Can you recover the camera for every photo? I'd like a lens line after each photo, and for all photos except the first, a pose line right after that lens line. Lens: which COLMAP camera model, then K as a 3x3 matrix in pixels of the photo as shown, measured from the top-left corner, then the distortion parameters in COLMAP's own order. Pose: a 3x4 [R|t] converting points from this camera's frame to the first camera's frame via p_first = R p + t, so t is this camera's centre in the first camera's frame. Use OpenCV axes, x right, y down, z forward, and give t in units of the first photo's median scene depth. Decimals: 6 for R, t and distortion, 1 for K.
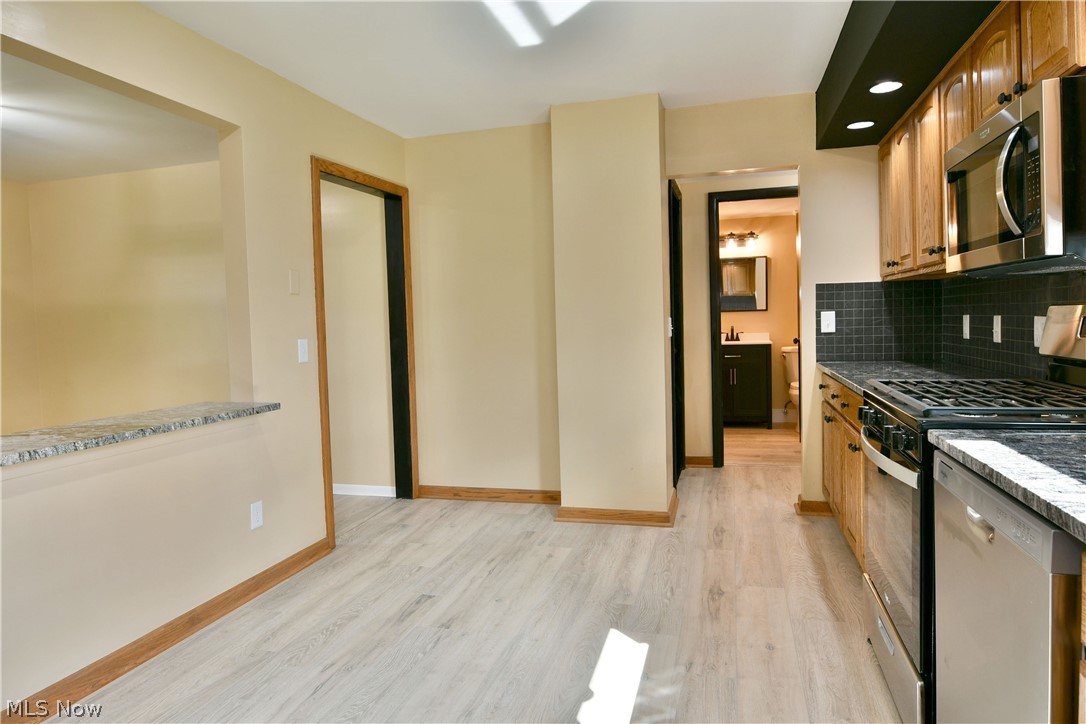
lens RADIAL K [[665.3, 0, 529.9], [0, 665.3, 348.9], [0, 0, 1]] dist [-0.013831, -0.002153]
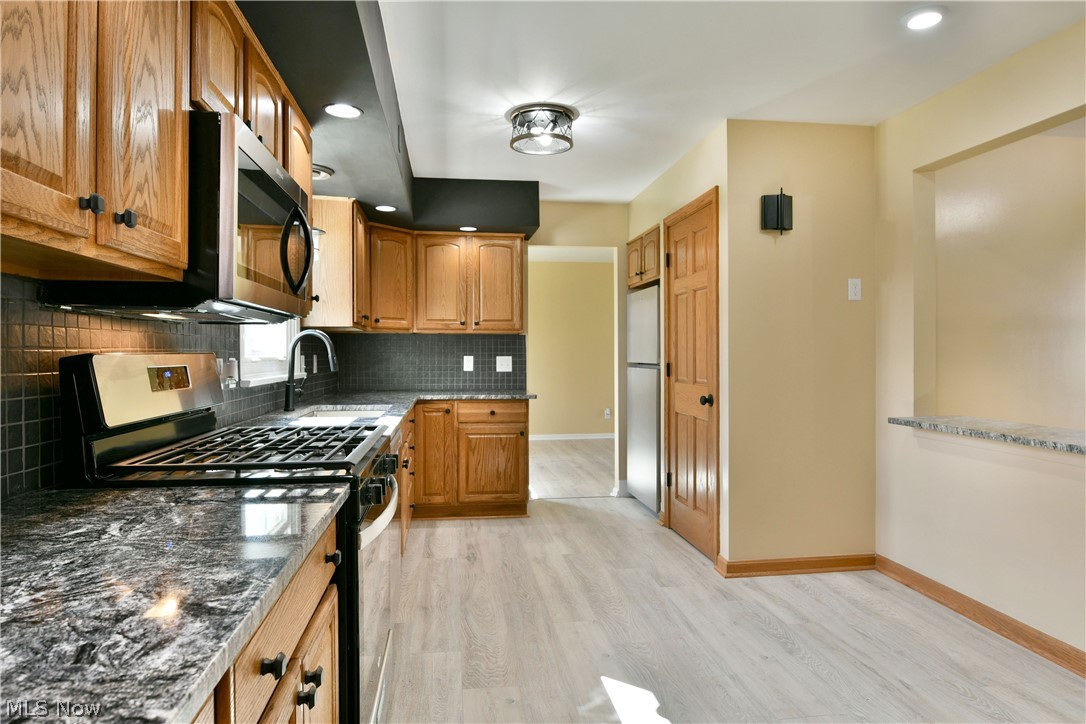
lens RADIAL K [[665.3, 0, 538.0], [0, 665.3, 358.5], [0, 0, 1]] dist [-0.013831, -0.002153]
pose [[-0.909782, 0.036023, -0.413520, 0.413728], [0.012470, 0.998149, 0.059516, -0.059682], [0.414899, 0.048990, -0.908548, 1.125684]]
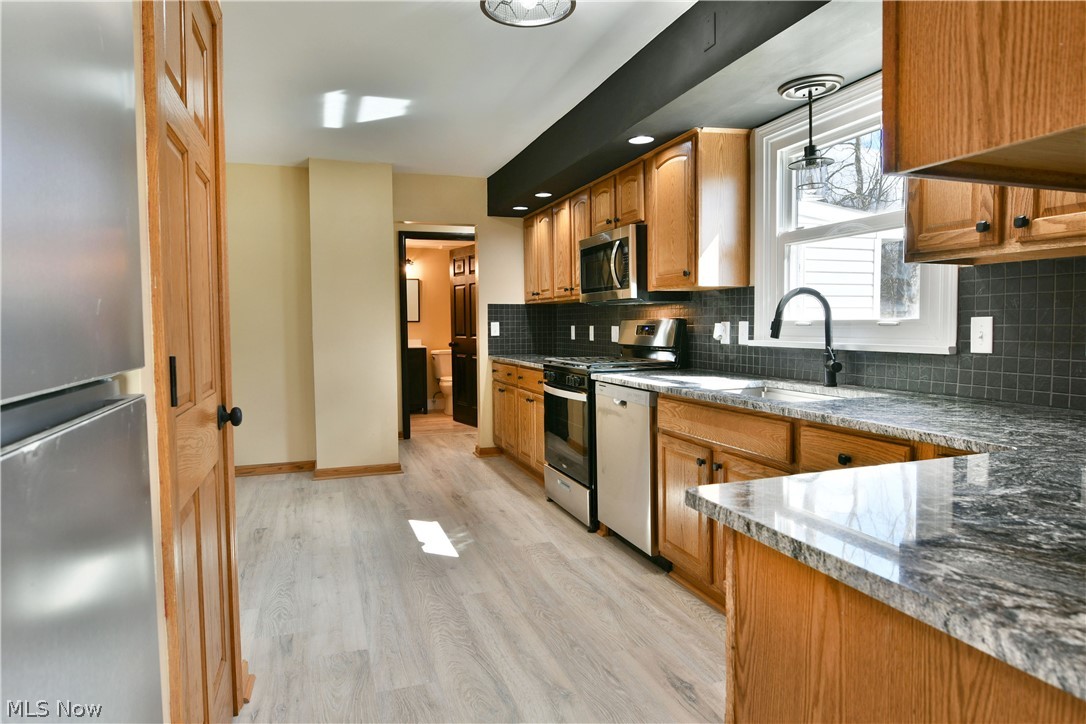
lens RADIAL K [[665.3, 0, 536.3], [0, 665.3, 359.7], [0, 0, 1]] dist [-0.013831, -0.002153]
pose [[0.817615, -0.009884, 0.575681, -0.394858], [0.011633, 0.999932, 0.000646, 0.033281], [-0.575648, 0.006169, 0.817674, -0.342287]]
